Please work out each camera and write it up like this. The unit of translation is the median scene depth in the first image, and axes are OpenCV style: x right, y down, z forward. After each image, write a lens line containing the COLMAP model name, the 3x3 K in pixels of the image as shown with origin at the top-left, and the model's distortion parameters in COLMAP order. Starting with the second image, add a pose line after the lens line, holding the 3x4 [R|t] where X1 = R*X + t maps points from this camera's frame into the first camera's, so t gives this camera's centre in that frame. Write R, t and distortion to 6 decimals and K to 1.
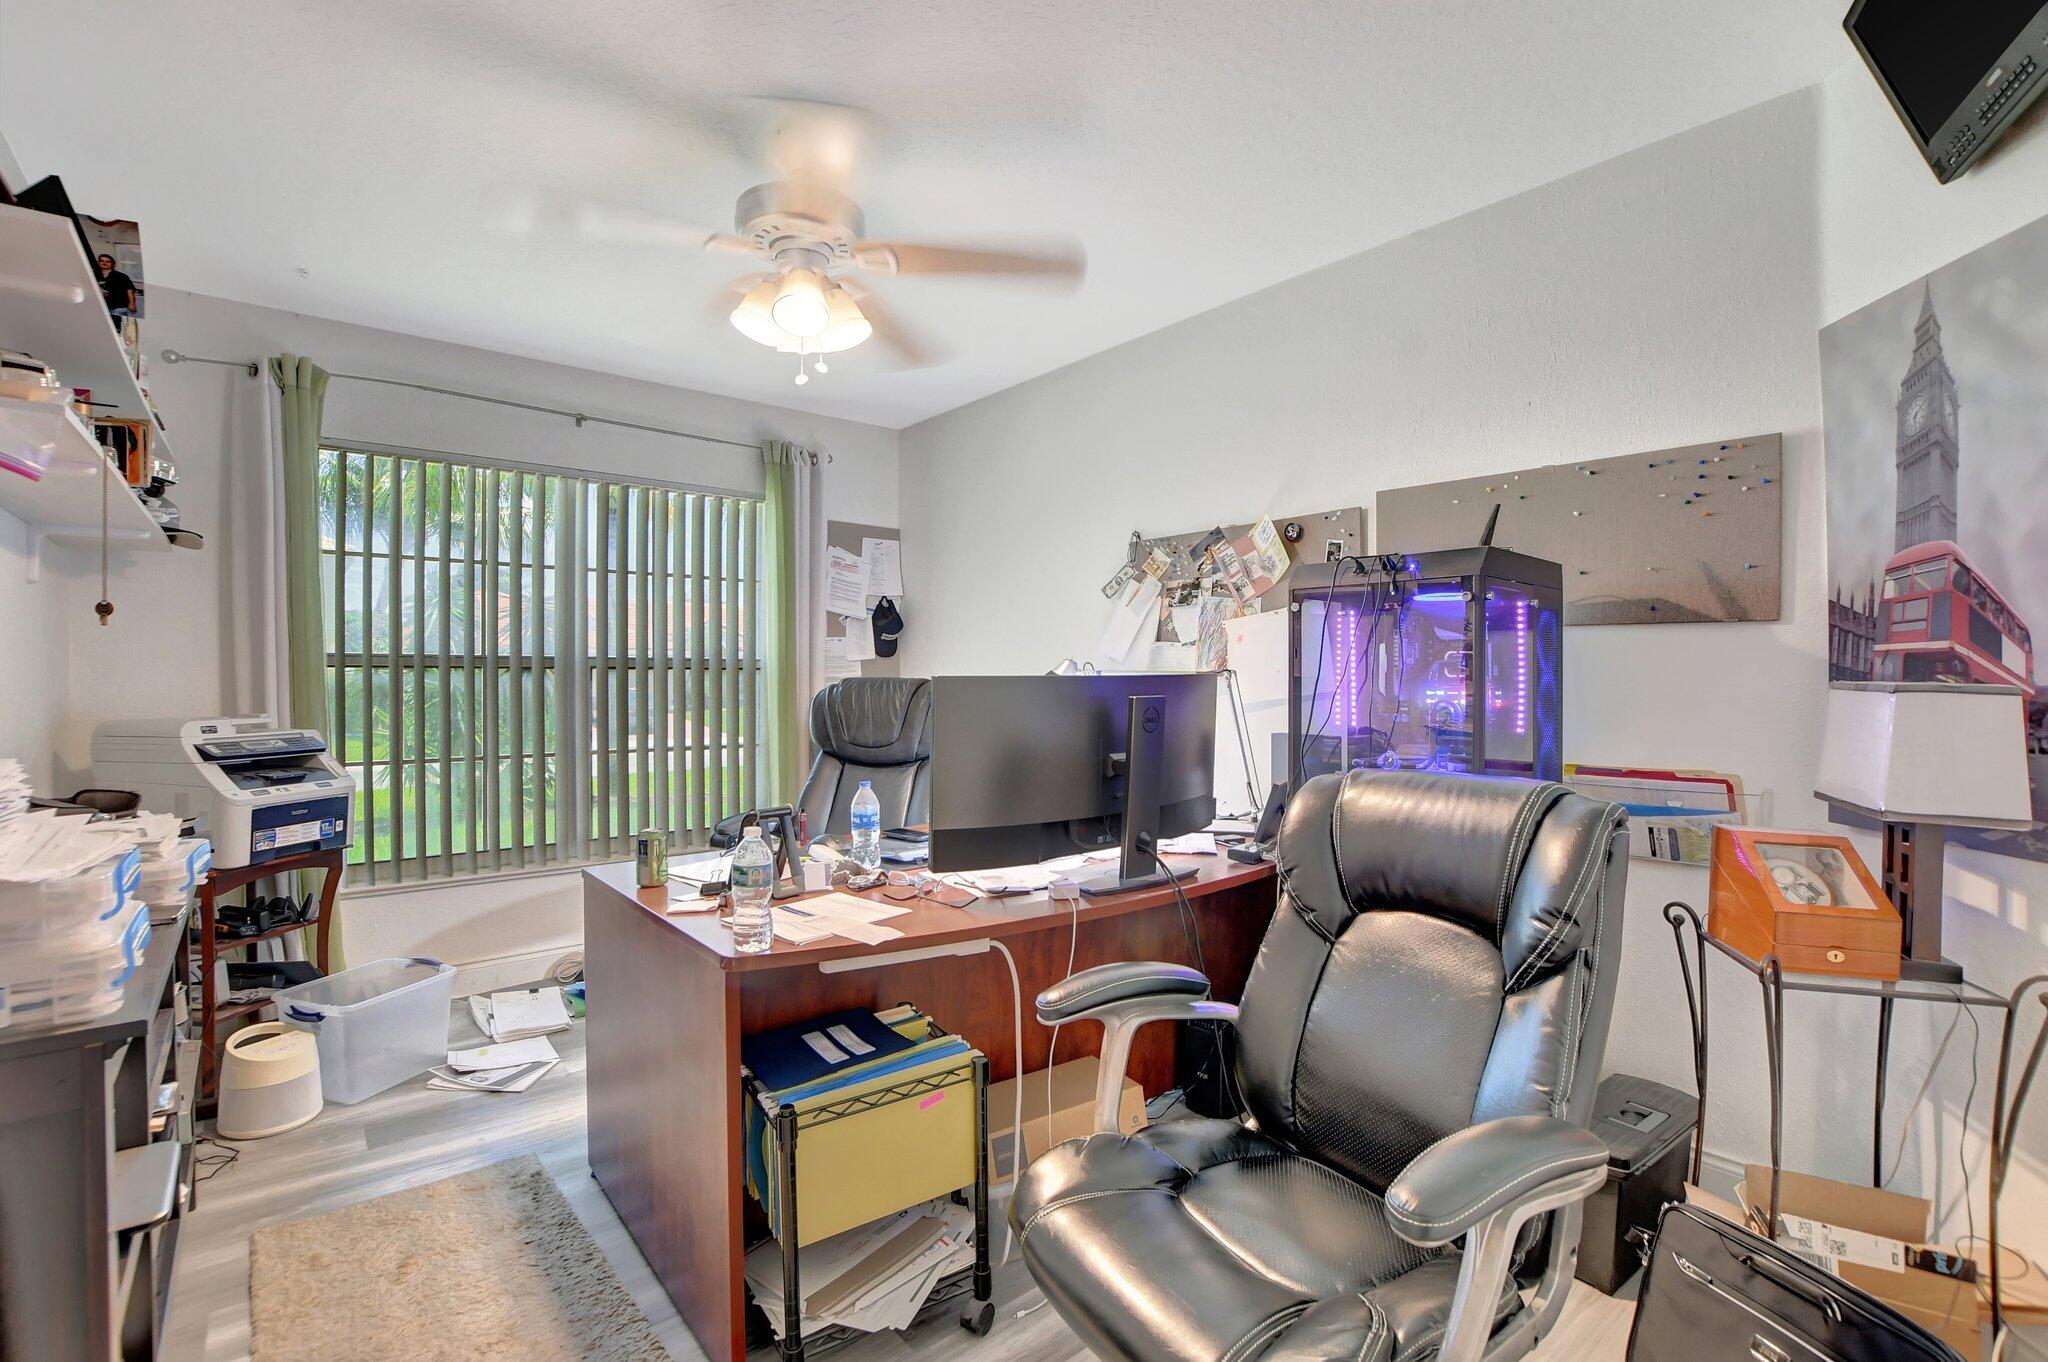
lens RADIAL K [[957.9, 0, 1024.4], [0, 957.9, 684.3], [0, 0, 1]] dist [-0.014988, 0.000951]
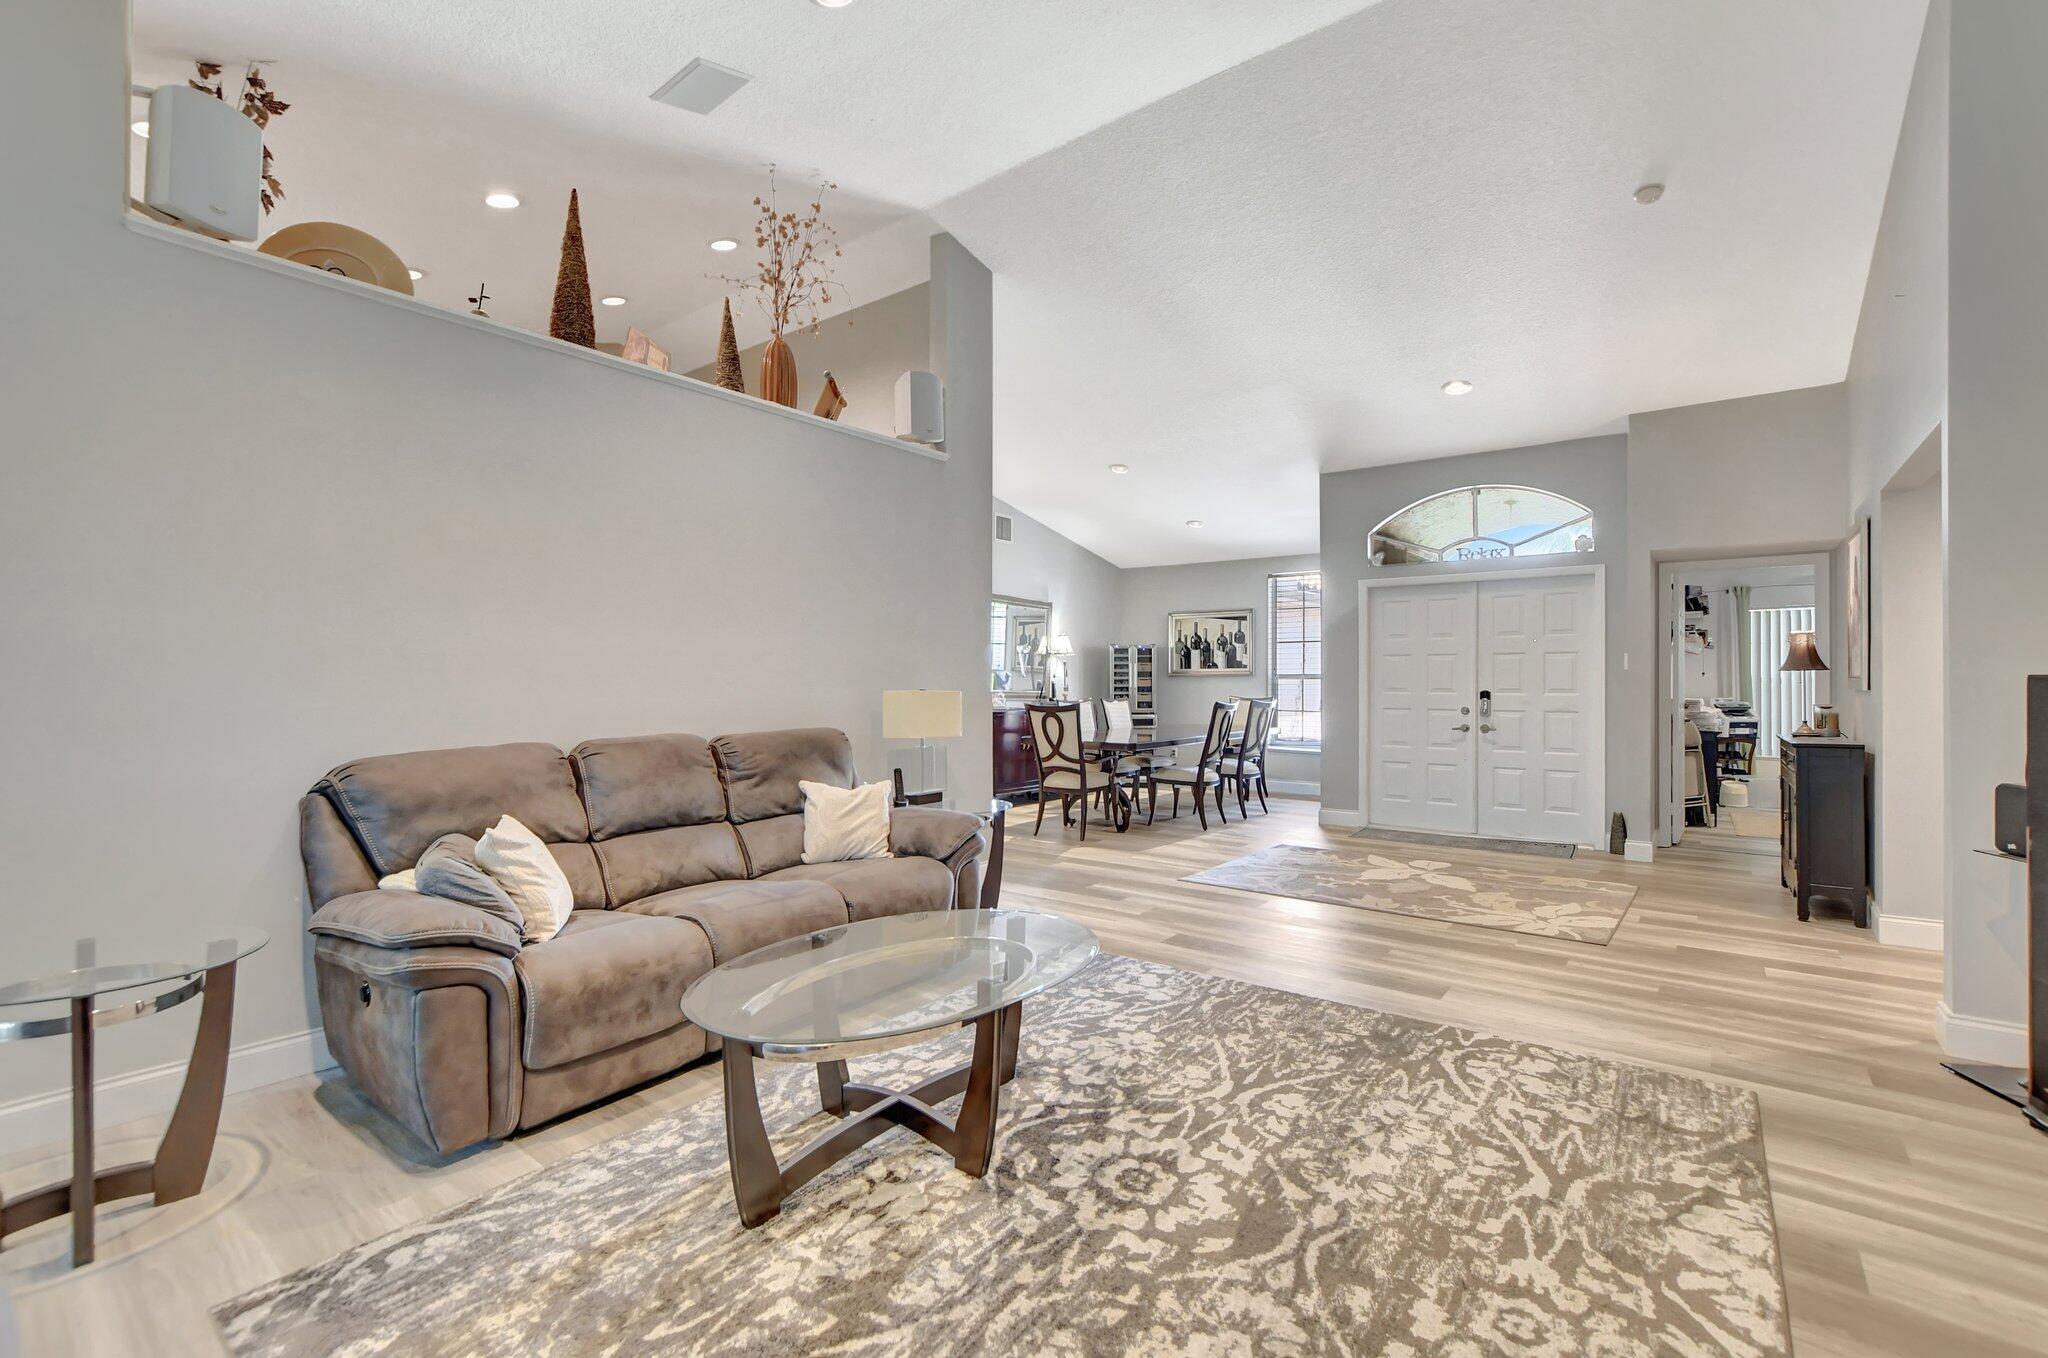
lens RADIAL K [[853.7, 0, 1020.3], [0, 853.7, 680.2], [0, 0, 1]] dist [-0.001357, -0.001015]
pose [[0.223443, 0.000021, -0.974717, 1.670586], [-0.003183, 0.999995, -0.000708, -0.018693], [0.974712, 0.003261, 0.223442, -2.253091]]
